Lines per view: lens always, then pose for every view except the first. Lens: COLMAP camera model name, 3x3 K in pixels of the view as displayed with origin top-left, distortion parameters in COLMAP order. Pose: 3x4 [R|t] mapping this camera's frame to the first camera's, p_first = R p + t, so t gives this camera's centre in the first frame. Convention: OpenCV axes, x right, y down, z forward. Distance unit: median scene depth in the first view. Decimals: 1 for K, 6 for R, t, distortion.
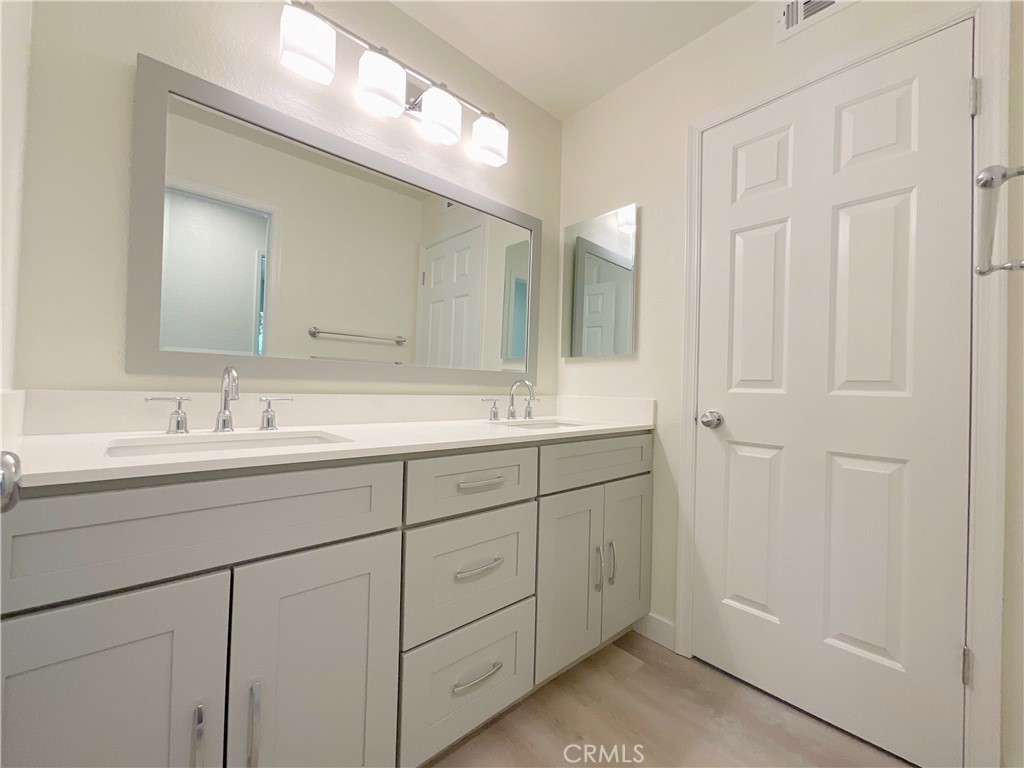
lens RADIAL K [[416.4, 0, 512.0], [0, 416.4, 384.0], [0, 0, 1]] dist [-0.001081, 0.000072]
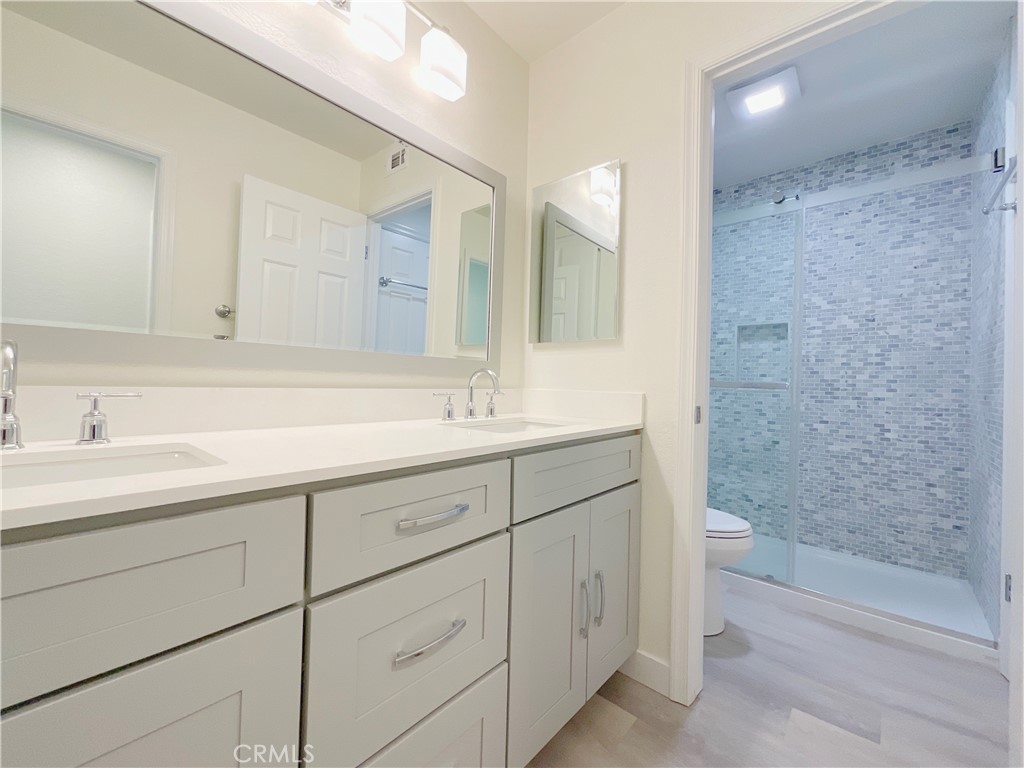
lens RADIAL K [[422.6, 0, 510.7], [0, 422.6, 378.0], [0, 0, 1]] dist [0.000276, 0.001180]
pose [[0.993759, 0.000055, 0.111548, -0.018010], [-0.000337, 0.999997, 0.002506, 0.006050], [-0.111548, -0.002528, 0.993756, 0.221205]]
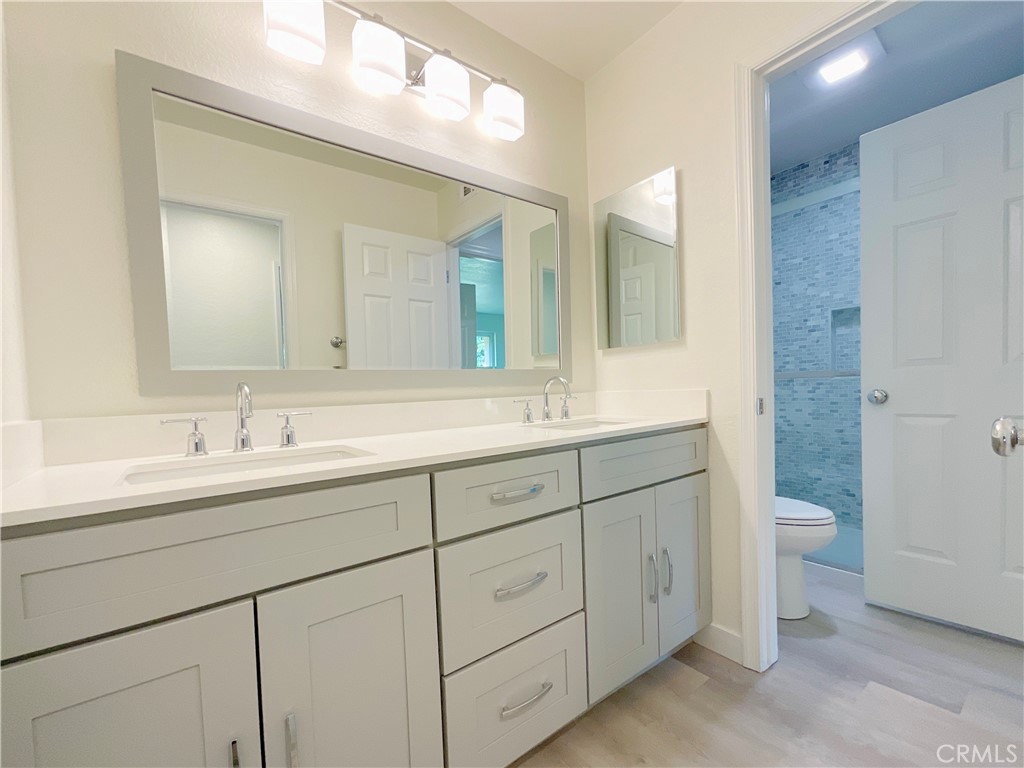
lens RADIAL K [[435.6, 0, 512.4], [0, 435.6, 405.7], [0, 0, 1]] dist [-0.001045, -0.000050]
pose [[0.994667, -0.061416, -0.082857, 0.005188], [0.065311, 0.996844, 0.045135, 0.004143], [0.079823, -0.050306, 0.995539, 0.047145]]
